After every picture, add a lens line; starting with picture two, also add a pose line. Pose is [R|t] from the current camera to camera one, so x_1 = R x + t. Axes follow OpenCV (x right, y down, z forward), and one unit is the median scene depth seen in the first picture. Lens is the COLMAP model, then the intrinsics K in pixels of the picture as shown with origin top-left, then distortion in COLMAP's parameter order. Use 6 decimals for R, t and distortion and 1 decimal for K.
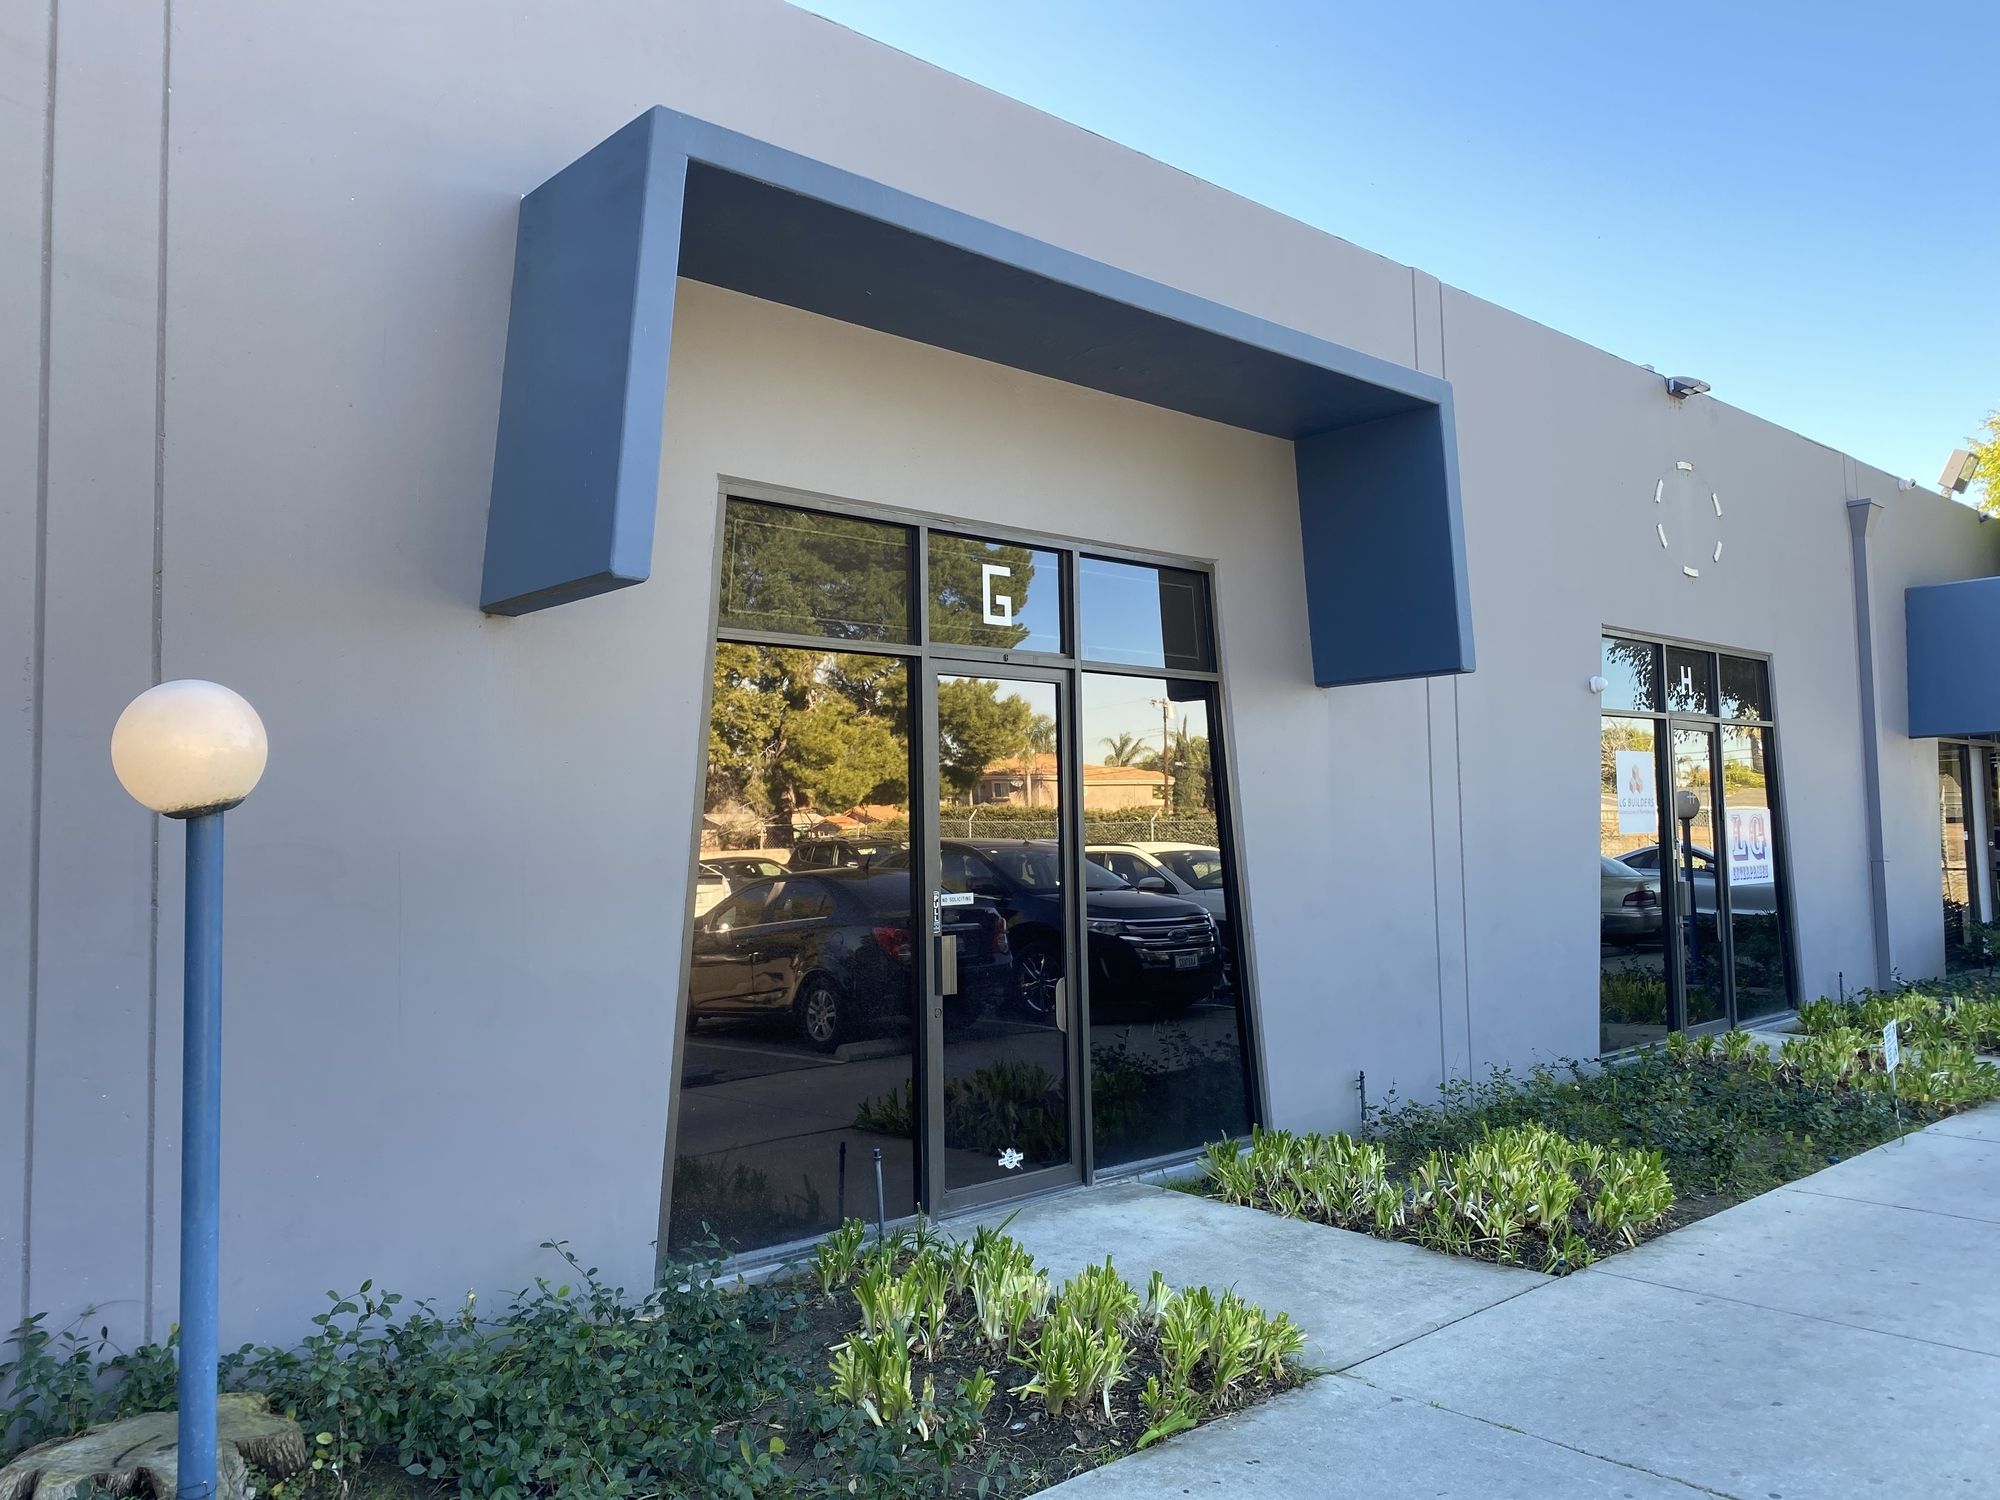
lens RADIAL K [[1529.2, 0, 1000.3], [0, 1529.2, 745.9], [0, 0, 1]] dist [0.016712, 0.001883]
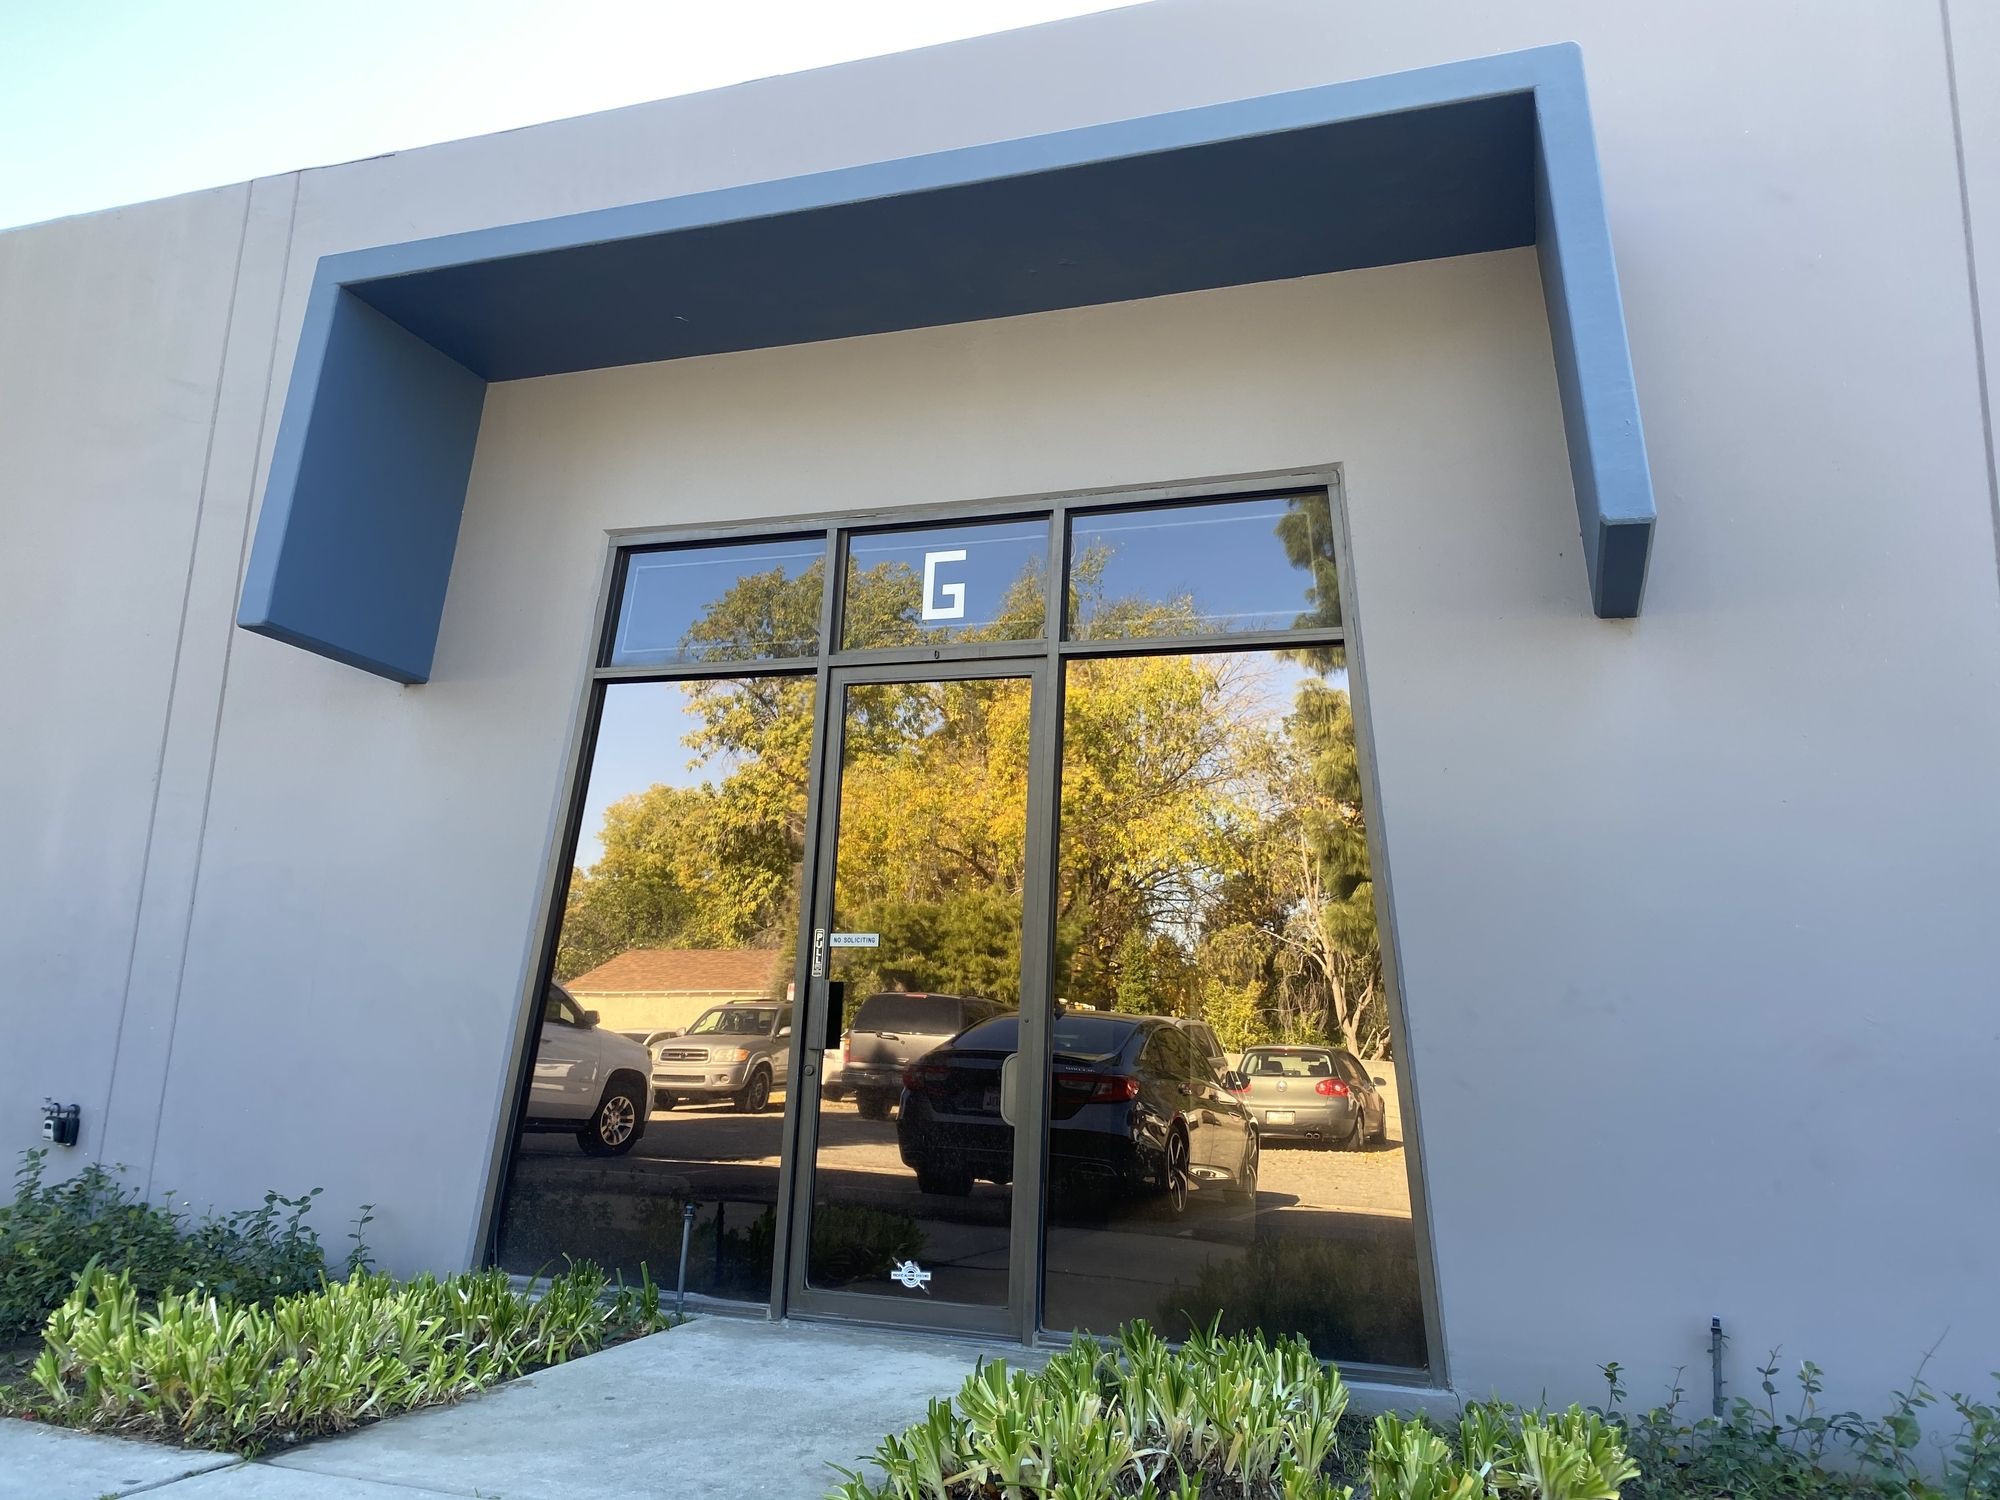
lens RADIAL K [[1529.2, 0, 1000.5], [0, 1529.2, 750.9], [0, 0, 1]] dist [0.016712, 0.001883]
pose [[0.469435, -0.140395, -0.871734, 0.740571], [0.003663, 0.987579, -0.157080, 0.125631], [0.882959, 0.070546, 0.464118, 0.645934]]
